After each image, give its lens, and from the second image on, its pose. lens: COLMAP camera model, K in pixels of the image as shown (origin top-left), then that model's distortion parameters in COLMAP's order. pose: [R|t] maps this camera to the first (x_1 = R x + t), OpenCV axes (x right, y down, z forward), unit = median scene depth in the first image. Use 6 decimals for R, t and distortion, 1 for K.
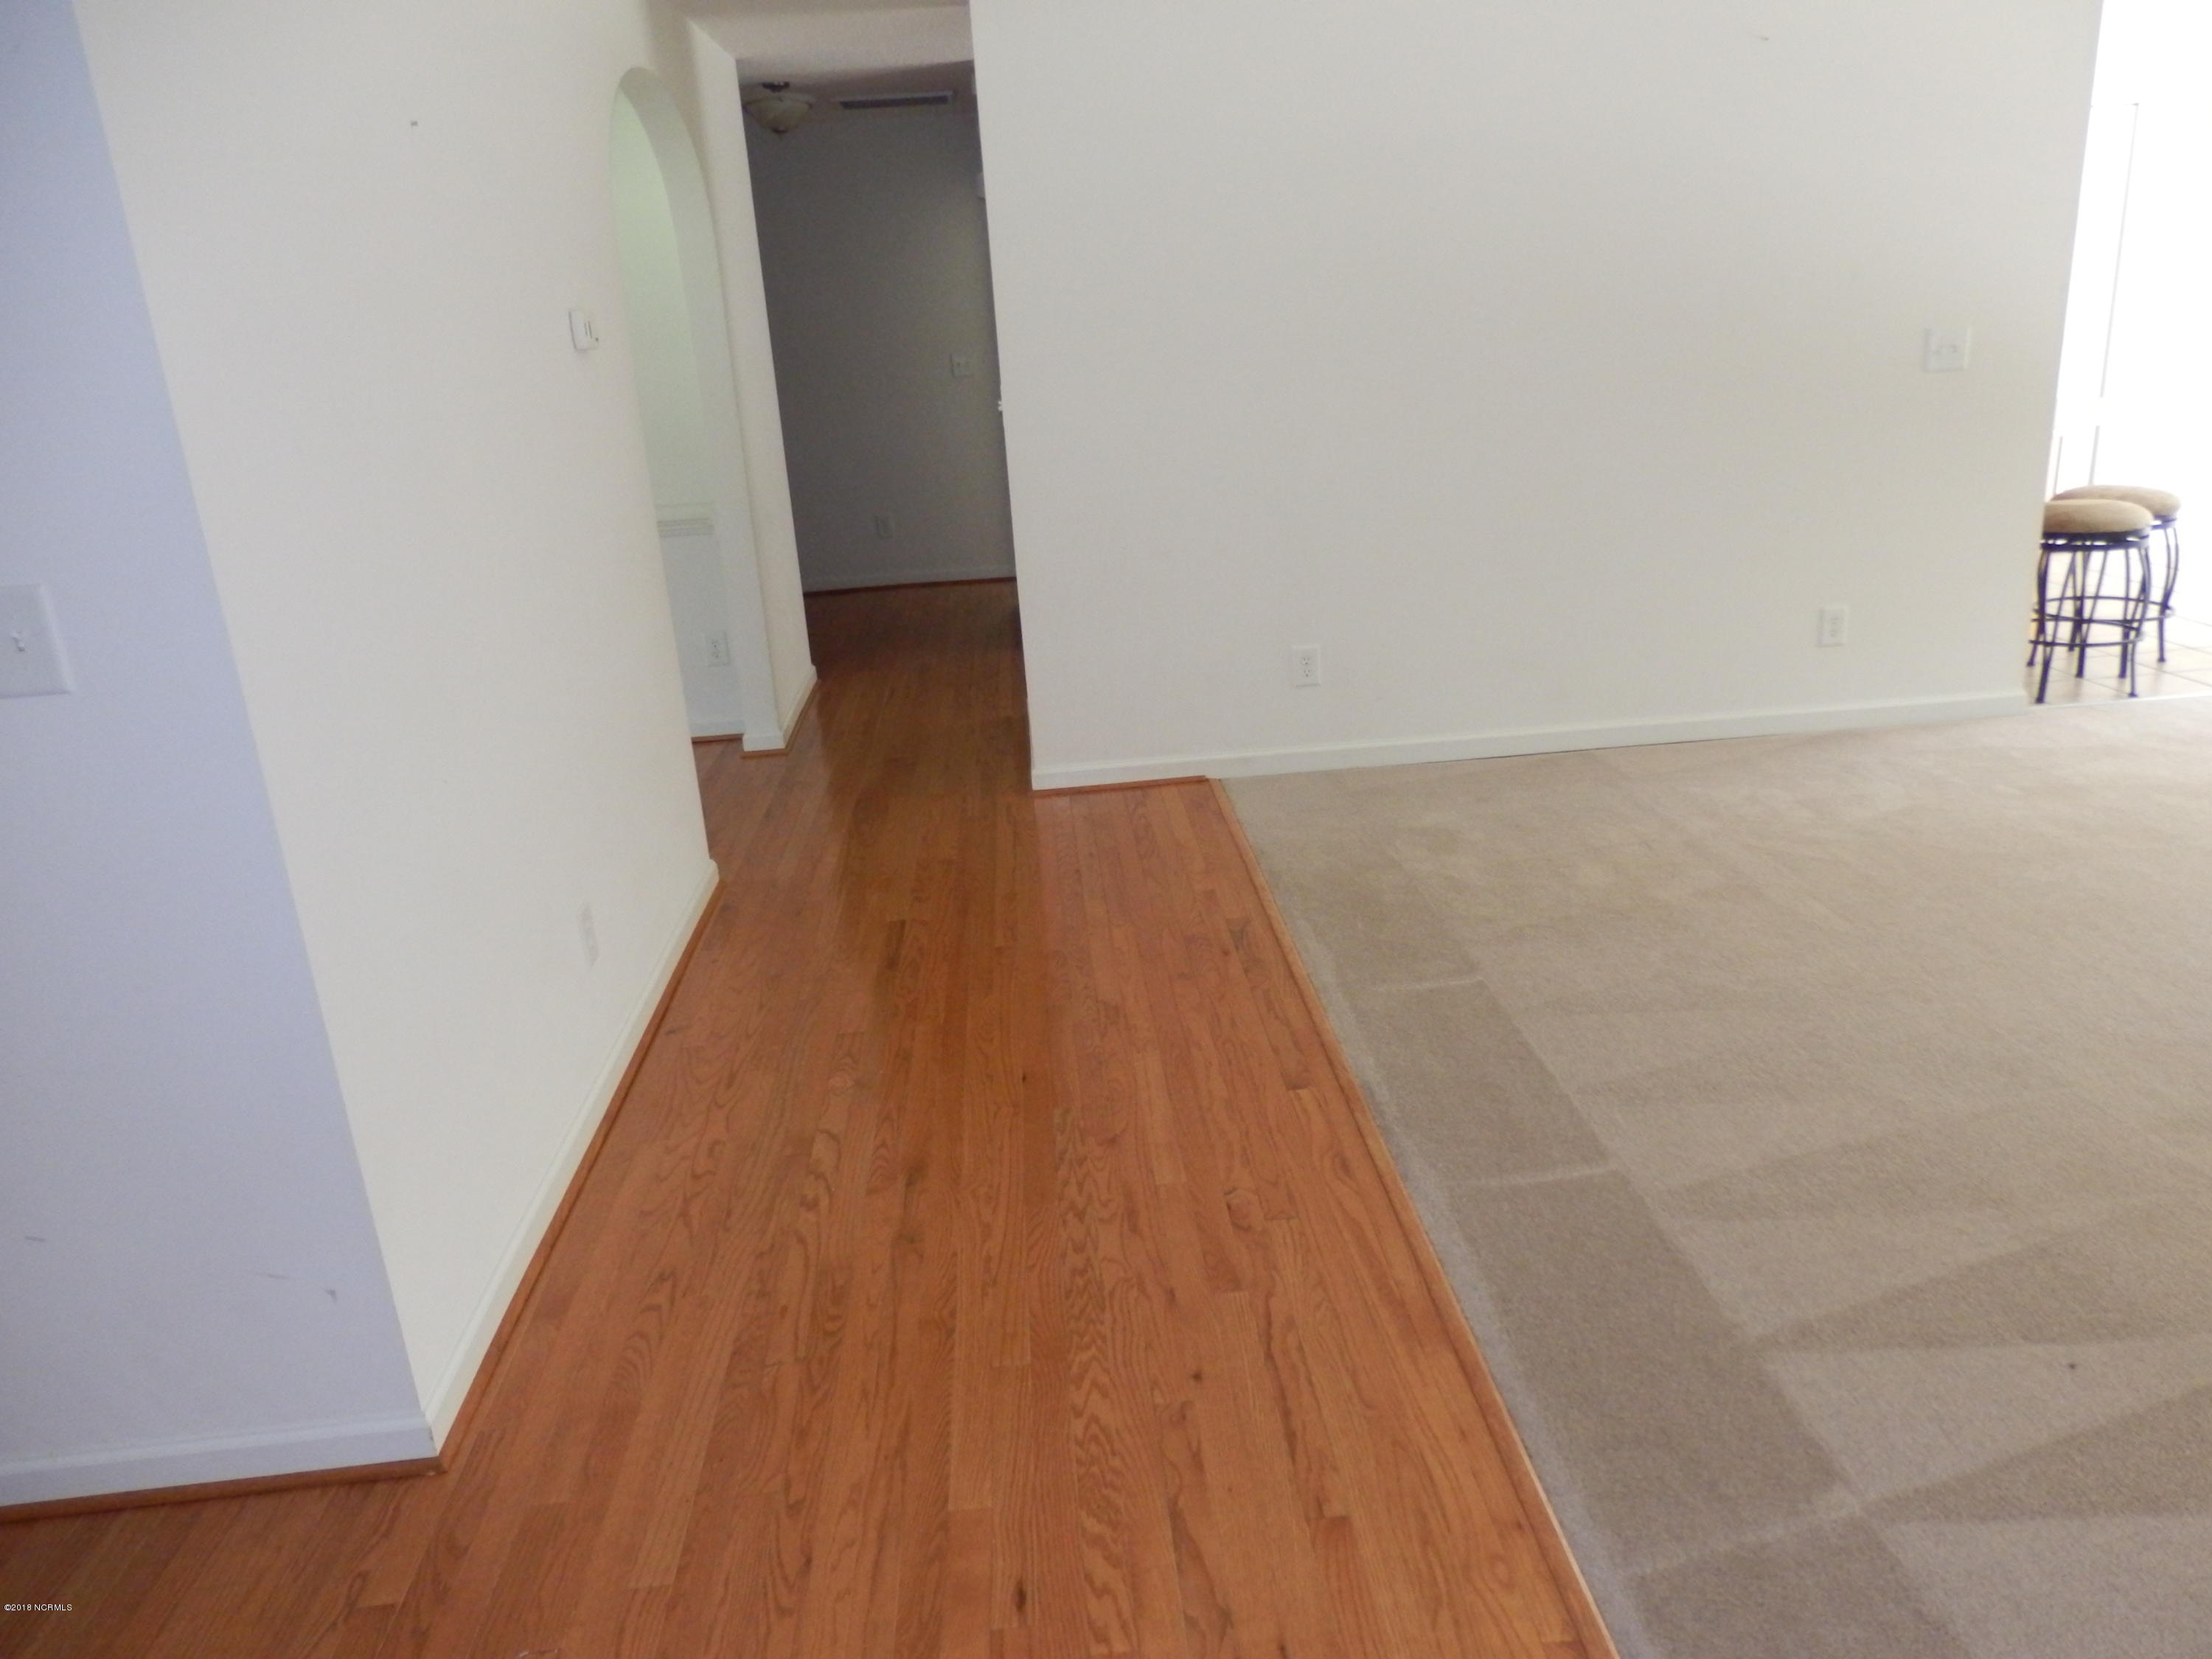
lens RADIAL K [[1642.8, 0, 1136.1], [0, 1642.8, 823.6], [0, 0, 1]] dist [0.002811, 0.005796]
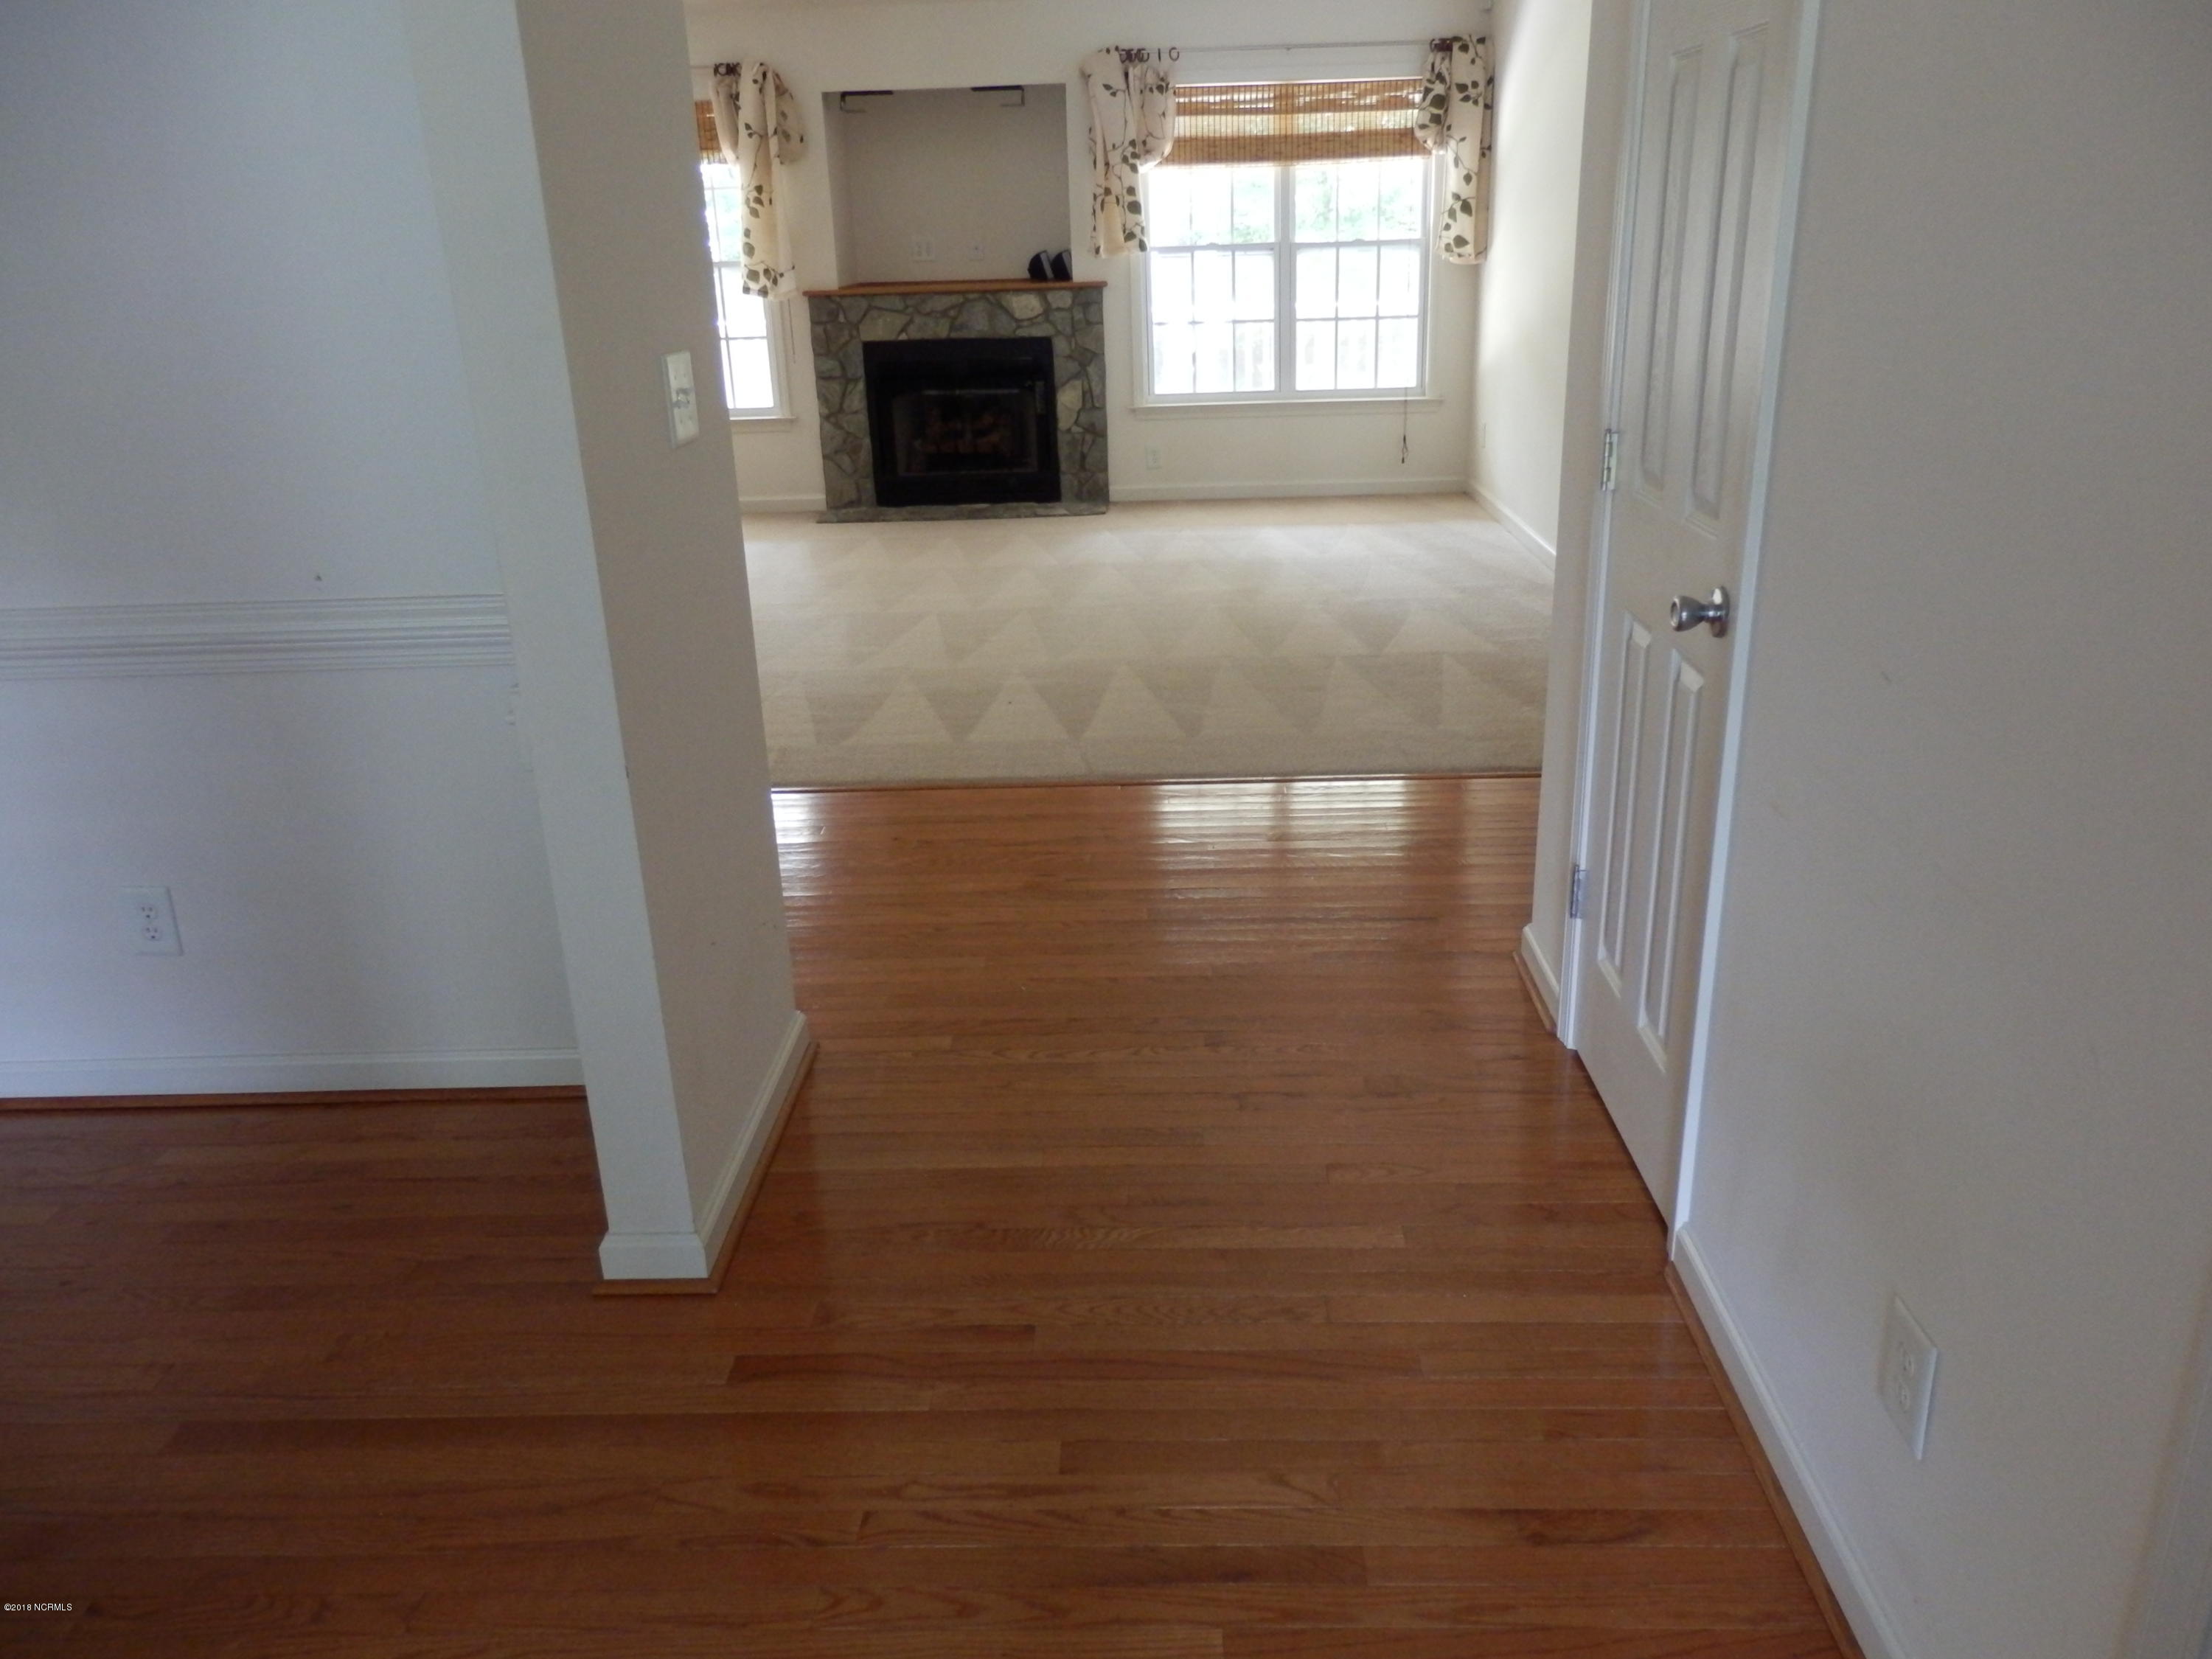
lens RADIAL K [[1642.8, 0, 1127.0], [0, 1642.8, 831.4], [0, 0, 1]] dist [0.002811, 0.005796]
pose [[0.110403, -0.297231, 0.948401, -0.727251], [0.334035, 0.909823, 0.246255, -0.005950], [-0.936072, 0.289612, 0.199733, 0.200337]]
